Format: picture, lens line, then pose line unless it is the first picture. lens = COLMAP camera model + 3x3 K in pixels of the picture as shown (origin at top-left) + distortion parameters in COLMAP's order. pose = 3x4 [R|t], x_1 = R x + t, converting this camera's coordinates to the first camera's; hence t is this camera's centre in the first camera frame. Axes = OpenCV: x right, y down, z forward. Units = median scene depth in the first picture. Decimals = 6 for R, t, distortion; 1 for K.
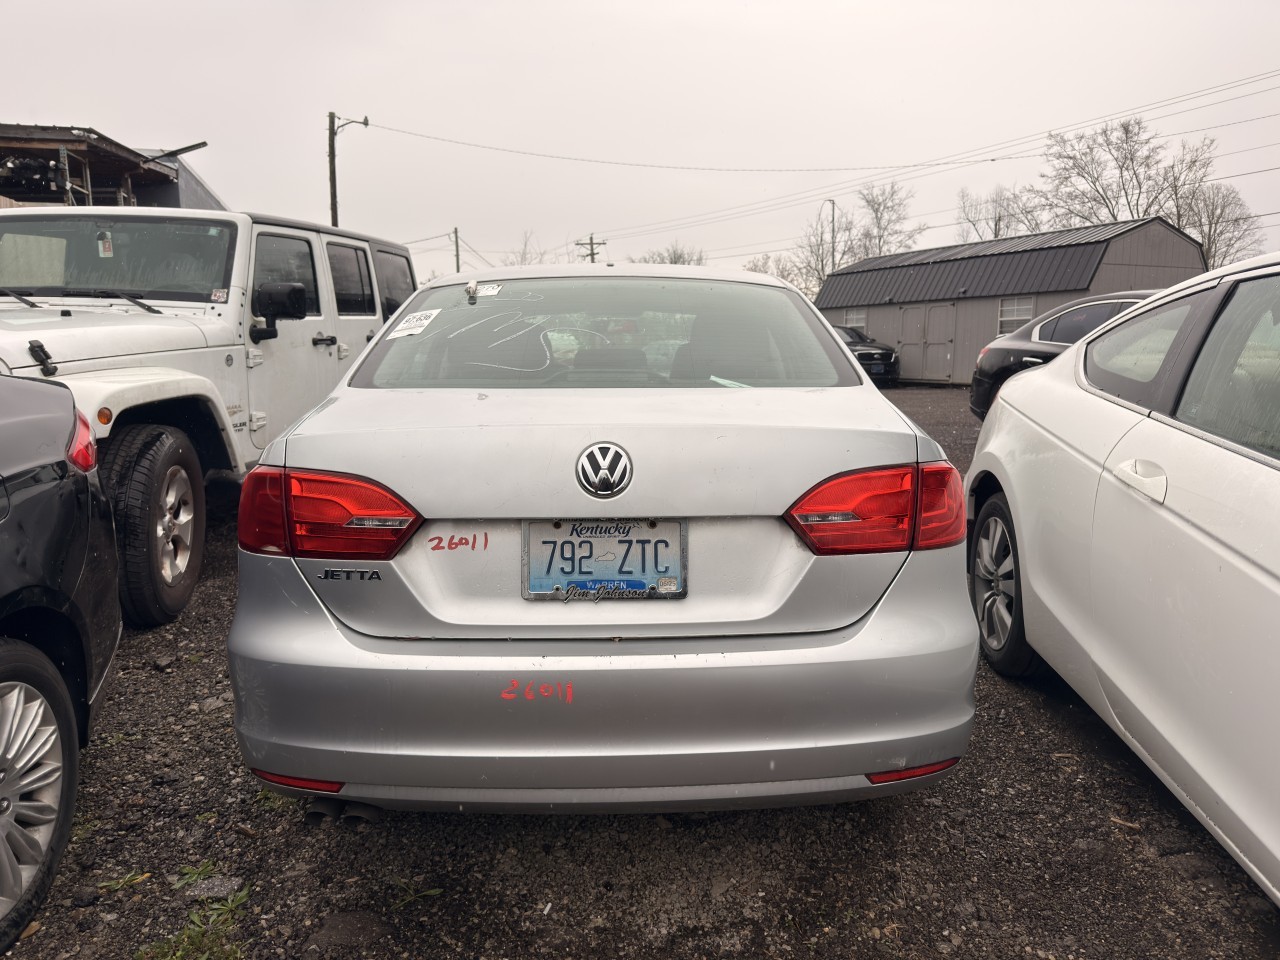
lens RADIAL K [[901.7, 0, 640.0], [0, 901.7, 480.0], [0, 0, 1]] dist [0.005158, 0.000938]
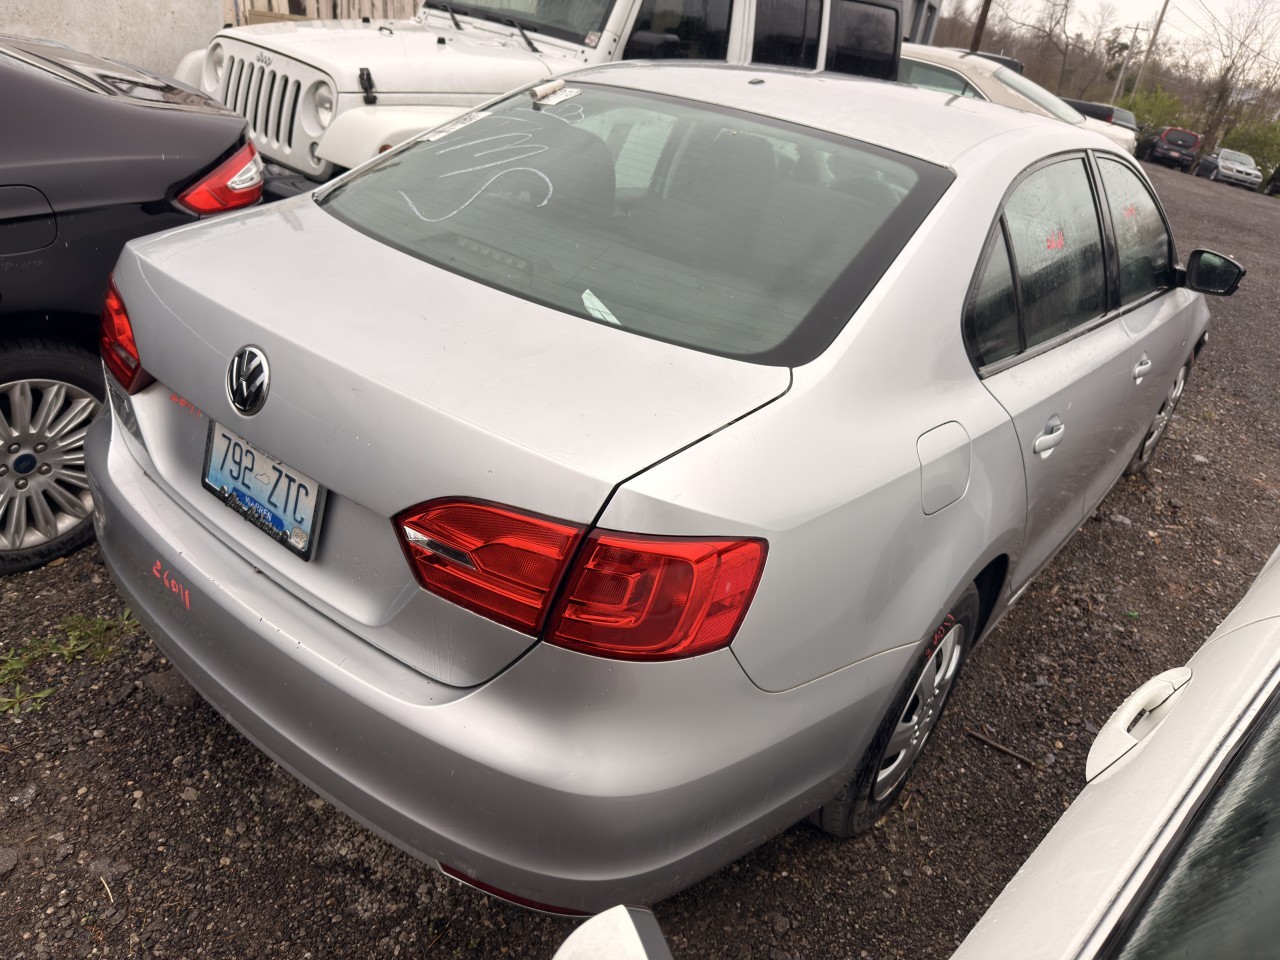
lens RADIAL K [[901.7, 0, 640.0], [0, 901.7, 480.0], [0, 0, 1]] dist [0.005158, 0.000938]
pose [[0.759270, 0.390666, -0.520470, 0.602346], [-0.239773, 0.911440, 0.334345, -0.251834], [0.604994, -0.129063, 0.785700, 0.483110]]
